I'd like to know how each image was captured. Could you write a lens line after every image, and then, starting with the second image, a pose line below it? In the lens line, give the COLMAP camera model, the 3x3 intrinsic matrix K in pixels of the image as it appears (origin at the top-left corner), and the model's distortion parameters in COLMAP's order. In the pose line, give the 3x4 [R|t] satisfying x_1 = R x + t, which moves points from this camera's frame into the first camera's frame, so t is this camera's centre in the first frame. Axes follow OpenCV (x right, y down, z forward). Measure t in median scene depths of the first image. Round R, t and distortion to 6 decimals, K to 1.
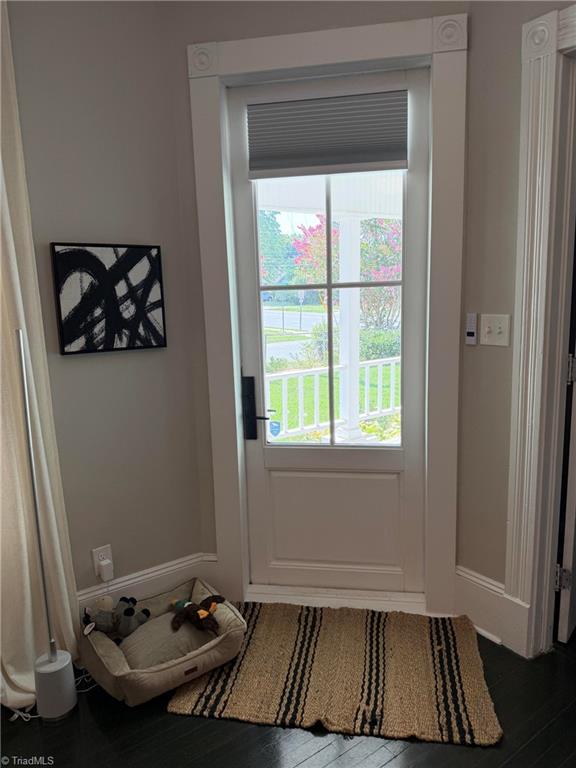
lens RADIAL K [[545.1, 0, 293.9], [0, 545.1, 387.8], [0, 0, 1]] dist [0.000373, -0.014110]
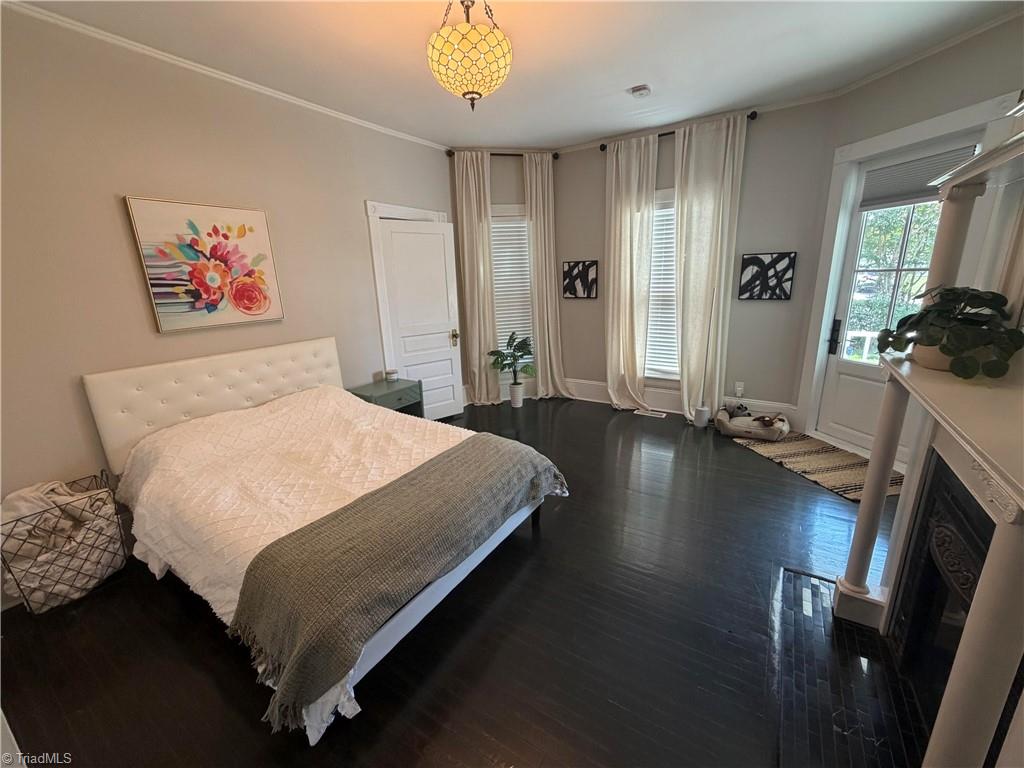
lens RADIAL K [[409.3, 0, 515.5], [0, 409.3, 384.2], [0, 0, 1]] dist [-0.001748, -0.000123]
pose [[0.380126, 0.248664, -0.890882, 0.926124], [-0.139765, 0.967566, 0.210433, 0.062408], [0.914314, 0.044523, 0.402551, -0.660434]]
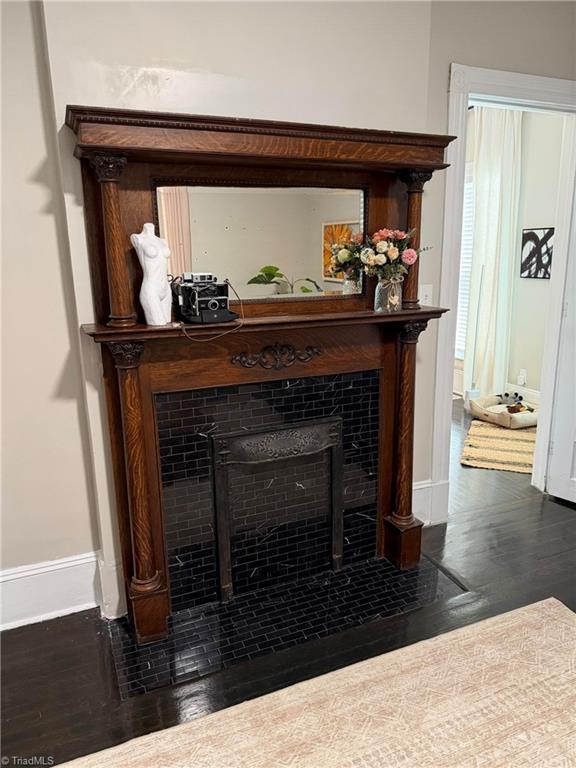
lens RADIAL K [[545.1, 0, 287.9], [0, 545.1, 383.6], [0, 0, 1]] dist [0.000373, -0.014110]
pose [[-0.216741, 0.247465, -0.944343, 2.015513], [-0.146901, 0.948056, 0.282154, -0.136493], [0.965113, 0.199879, -0.169129, 0.499807]]
